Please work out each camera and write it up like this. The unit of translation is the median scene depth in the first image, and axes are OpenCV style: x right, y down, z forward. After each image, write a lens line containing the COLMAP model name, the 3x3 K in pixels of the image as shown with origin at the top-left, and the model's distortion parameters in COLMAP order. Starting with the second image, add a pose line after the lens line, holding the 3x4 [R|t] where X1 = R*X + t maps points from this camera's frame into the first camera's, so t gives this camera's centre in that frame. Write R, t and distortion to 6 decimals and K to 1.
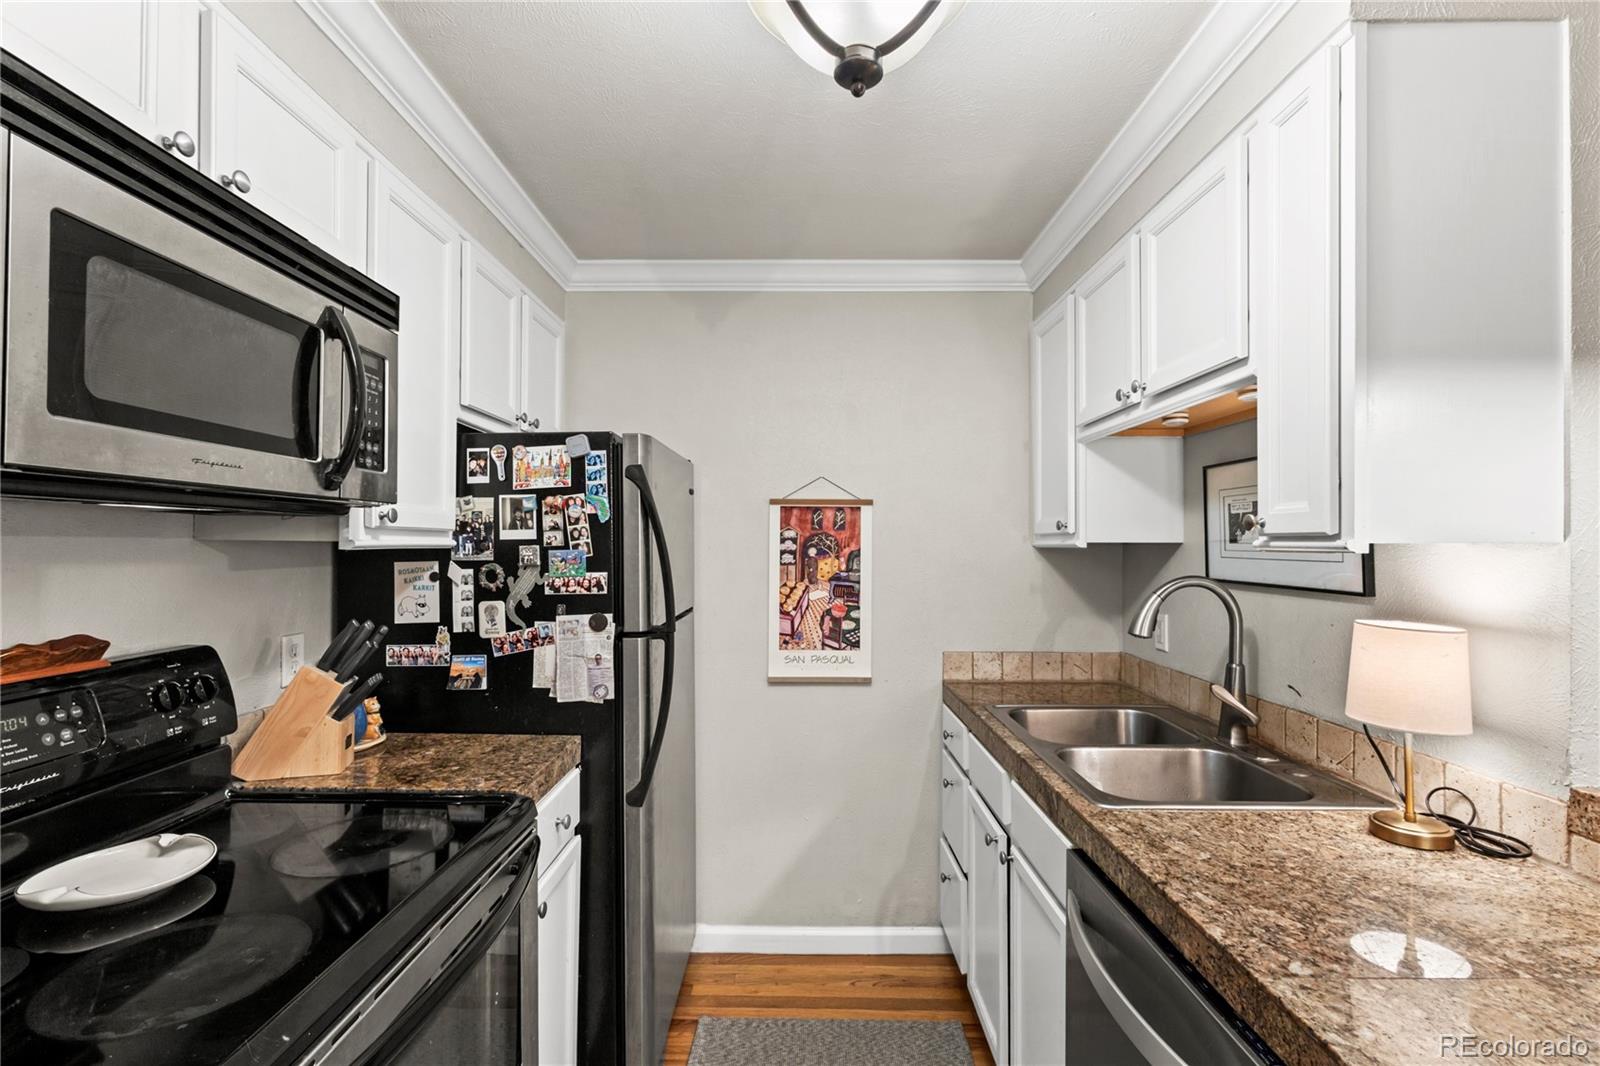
lens RADIAL K [[741.7, 0, 809.9], [0, 741.7, 545.1], [0, 0, 1]] dist [0.015493, -0.005493]
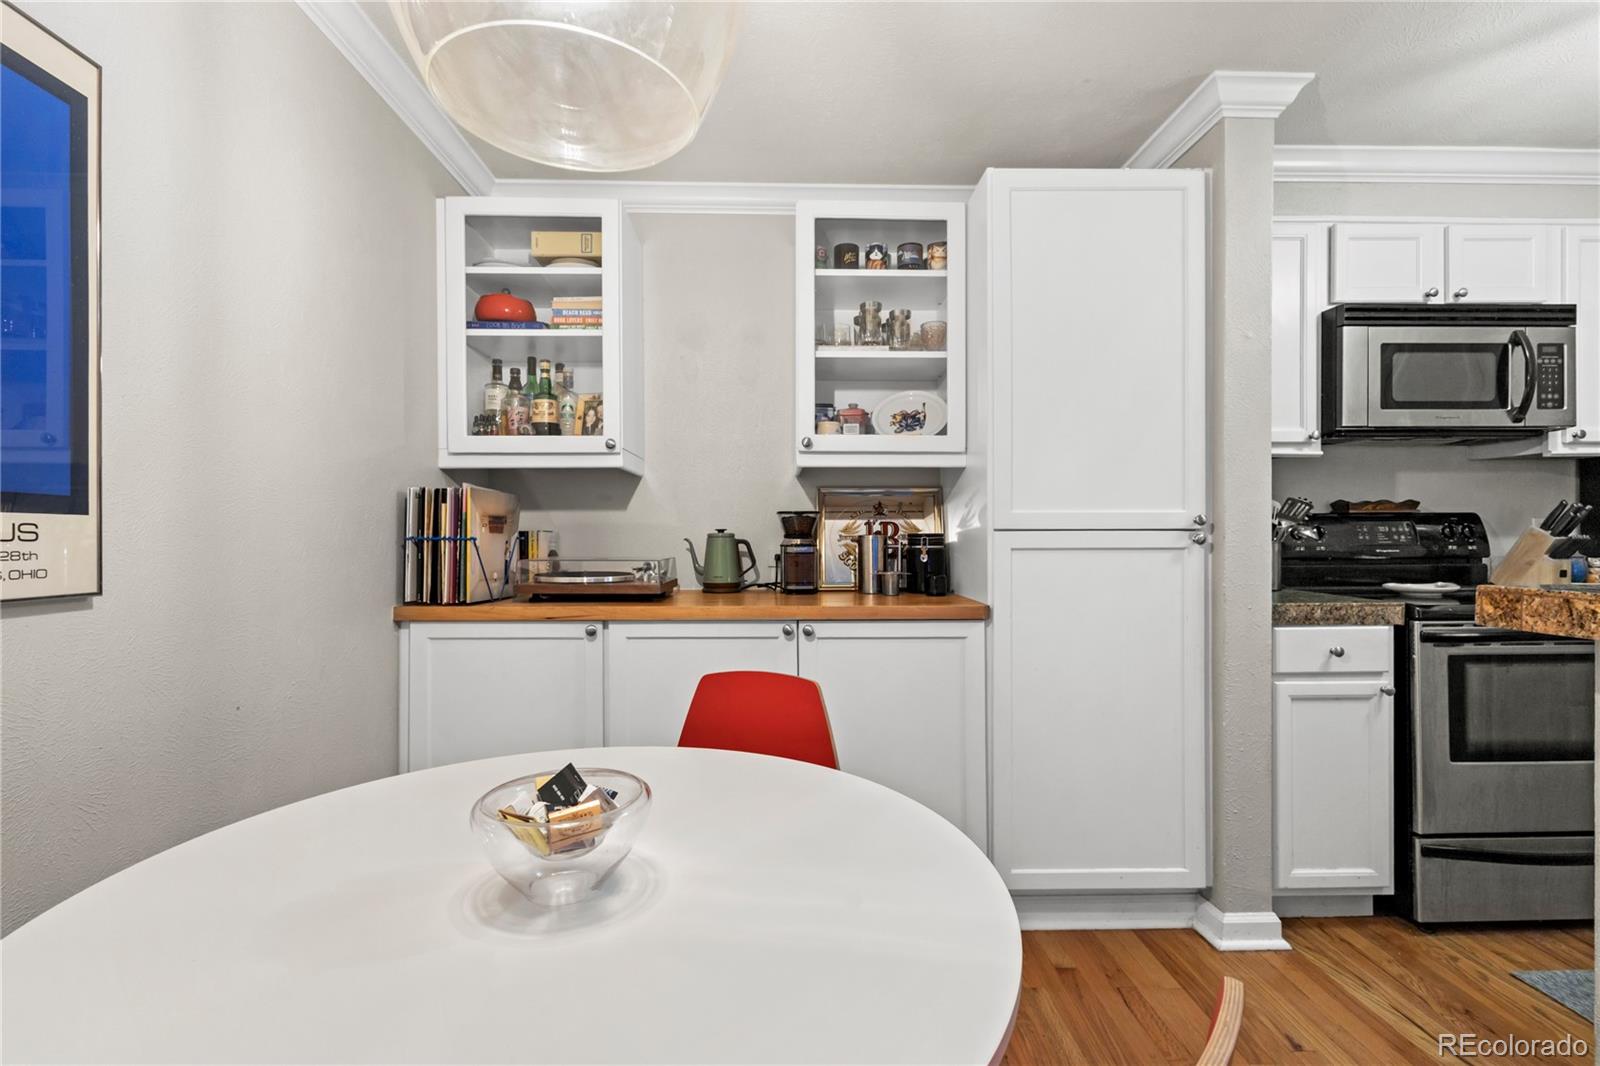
lens RADIAL K [[741.7, 0, 802.5], [0, 741.7, 538.9], [0, 0, 1]] dist [0.015493, -0.005493]
pose [[0.022579, -0.006698, -0.999723, 1.123311], [0.006251, 0.999959, -0.006558, 0.203691], [0.999726, -0.006101, 0.022620, -0.816287]]
